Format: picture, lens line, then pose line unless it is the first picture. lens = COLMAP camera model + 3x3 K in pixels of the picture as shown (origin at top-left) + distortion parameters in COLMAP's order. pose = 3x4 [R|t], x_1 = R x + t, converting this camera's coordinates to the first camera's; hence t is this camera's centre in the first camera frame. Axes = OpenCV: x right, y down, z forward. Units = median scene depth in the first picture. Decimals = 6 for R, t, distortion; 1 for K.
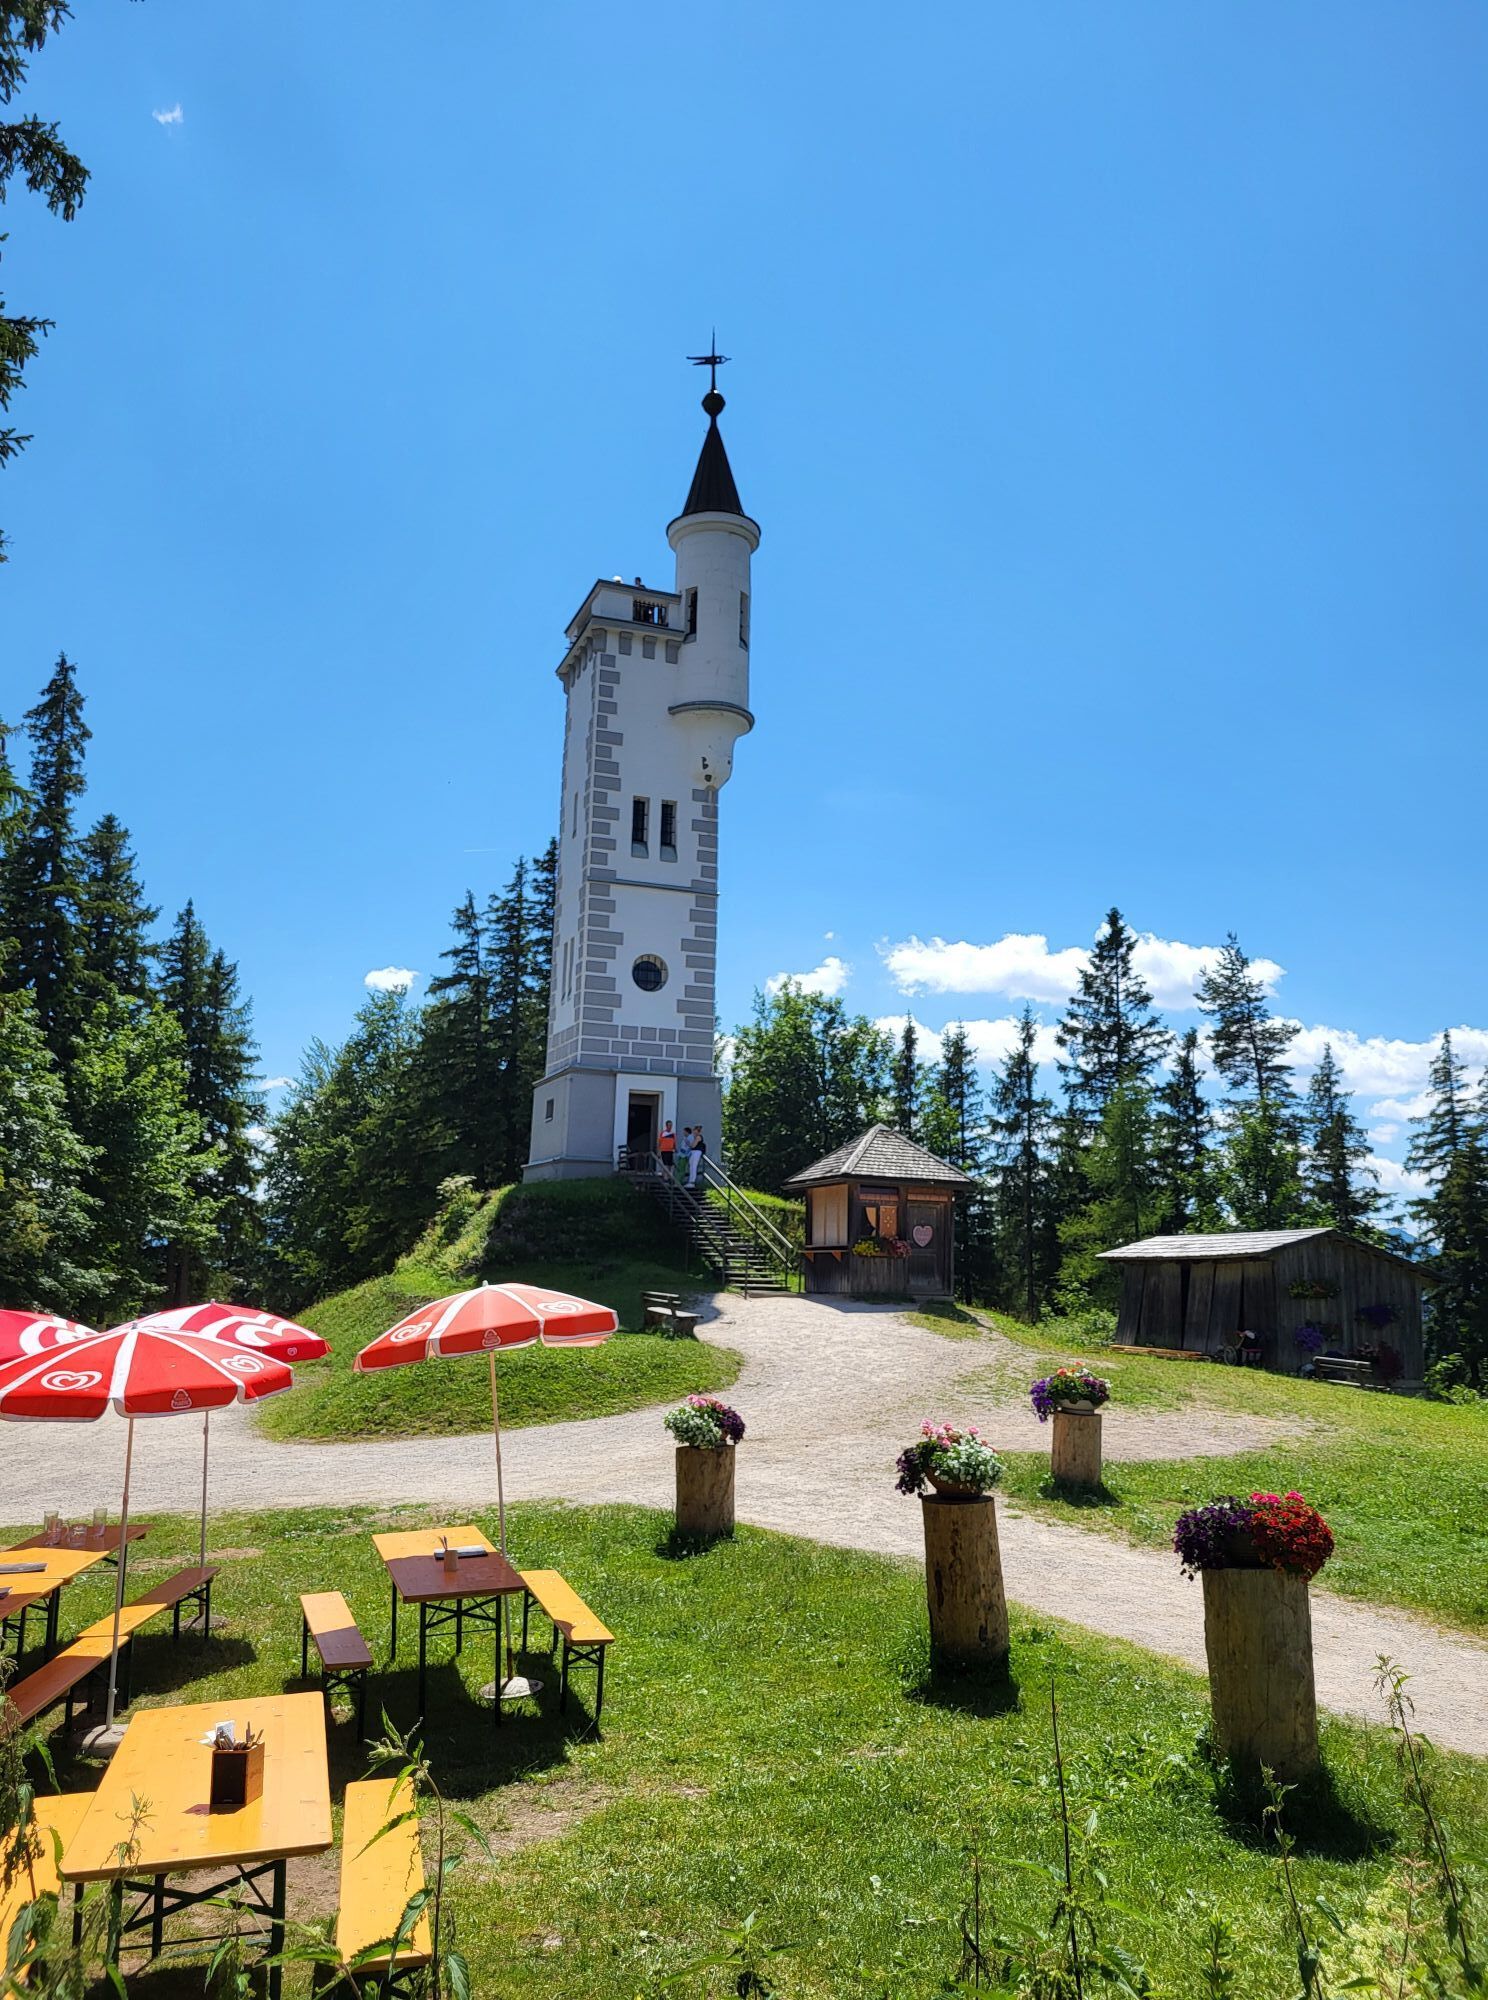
lens RADIAL K [[1488.4, 0, 744.0], [0, 1488.4, 1000.0], [0, 0, 1]] dist [-0.009517, -0.001606]
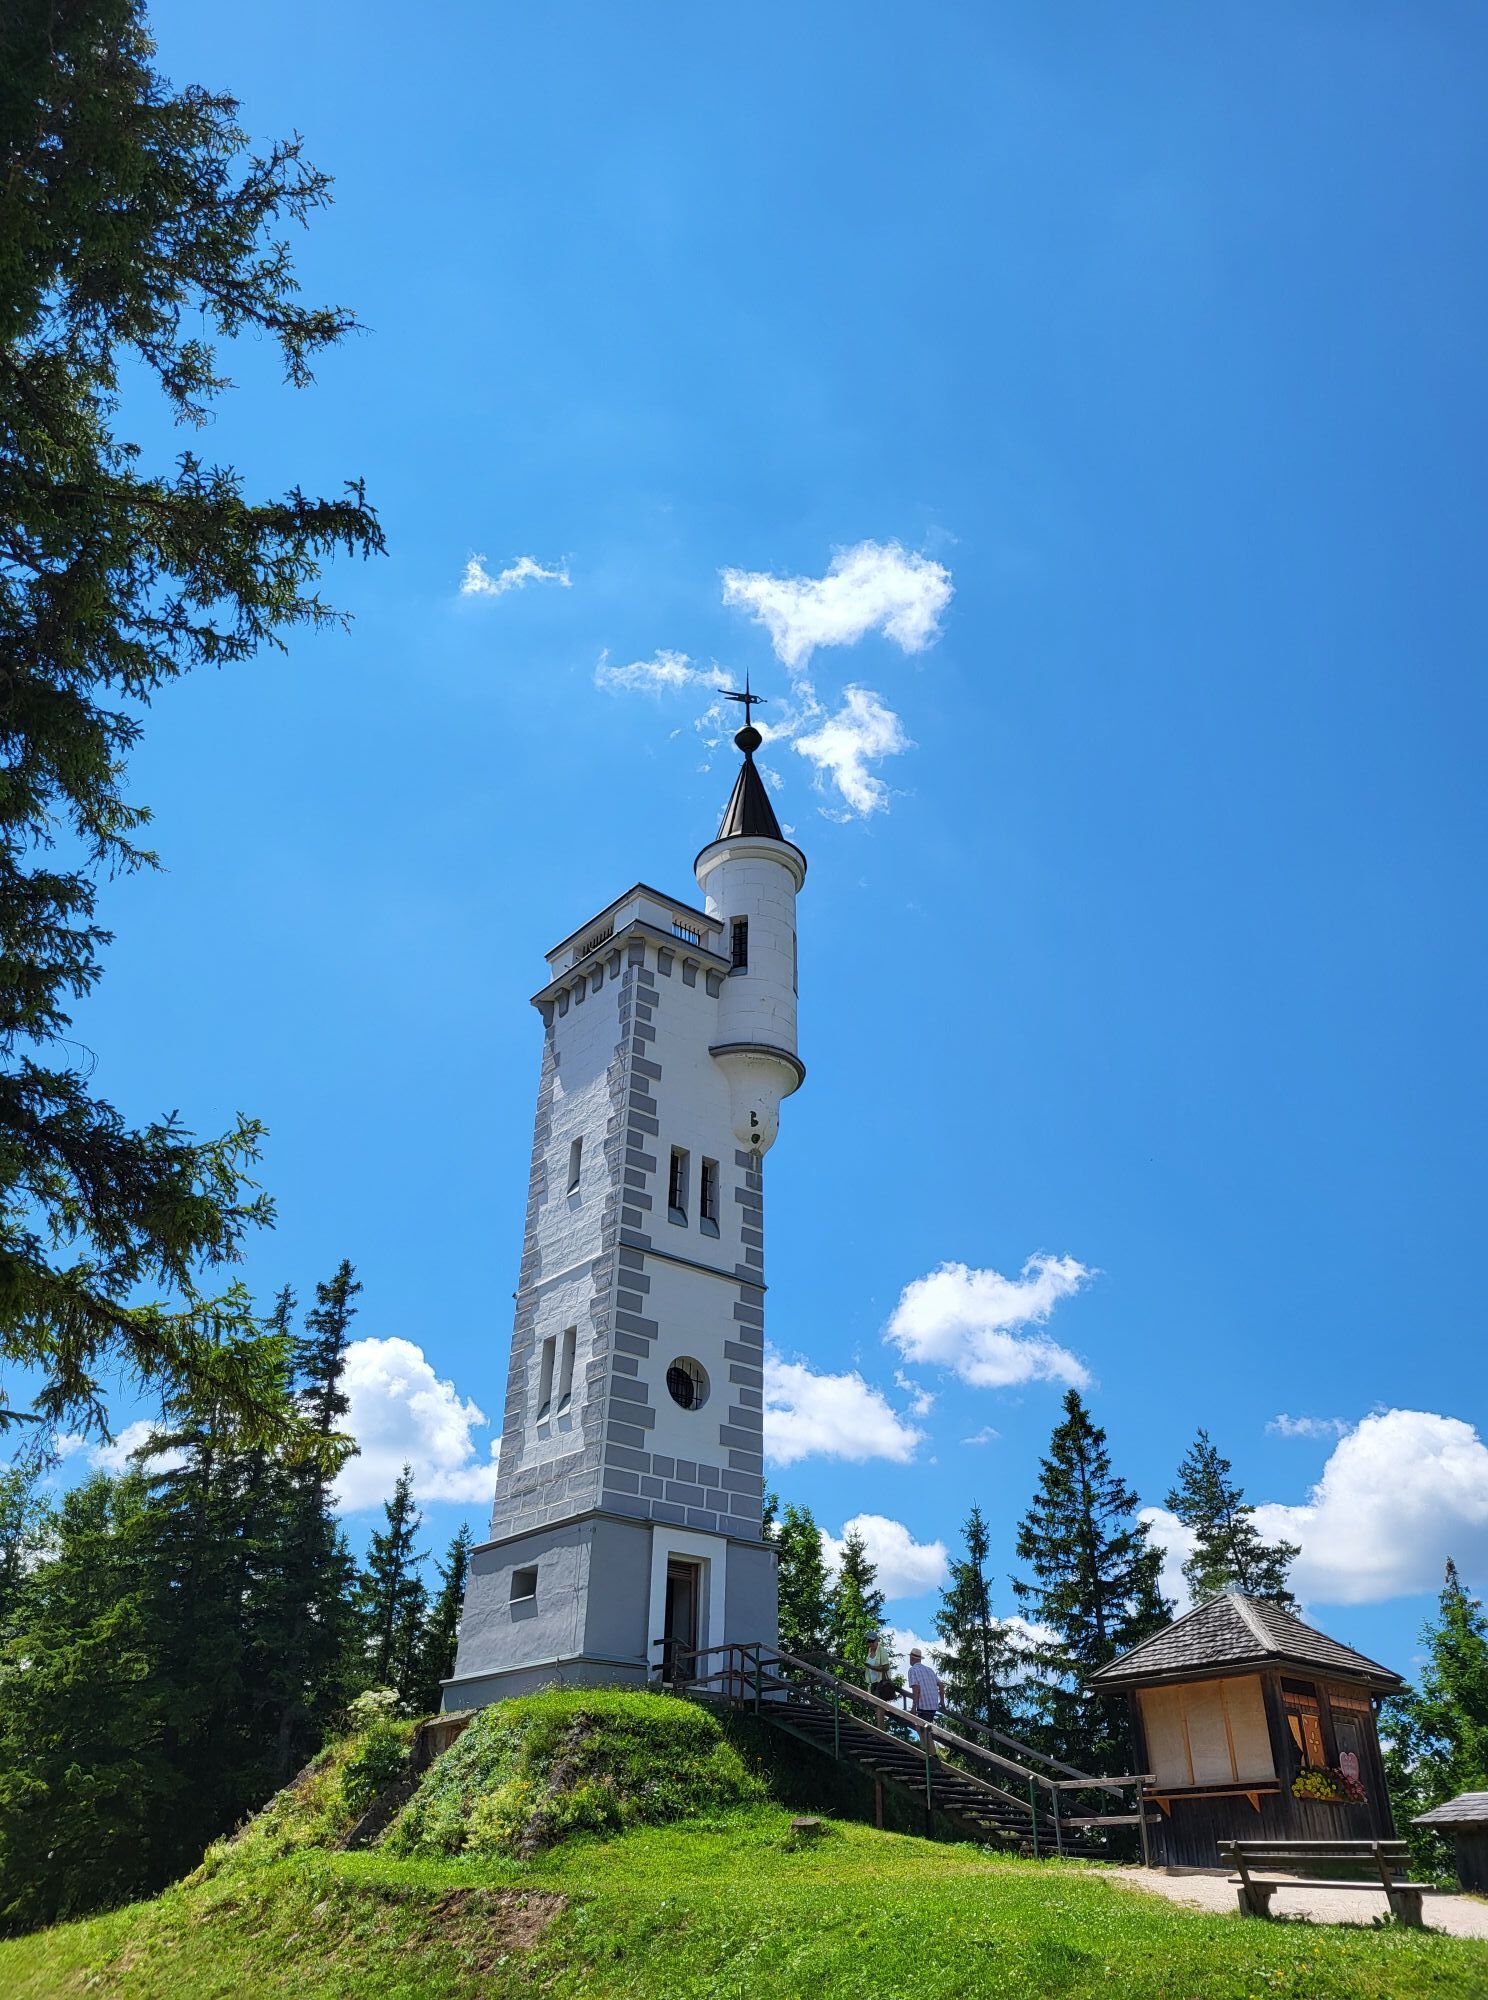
lens RADIAL K [[1495.3, 0, 744.0], [0, 1495.3, 1000.0], [0, 0, 1]] dist [0.009097, 0.001635]
pose [[0.951931, 0.151888, 0.266003, -0.251678], [-0.045012, 0.928339, -0.369000, 0.073336], [-0.302987, 0.339289, 0.890551, 0.282776]]
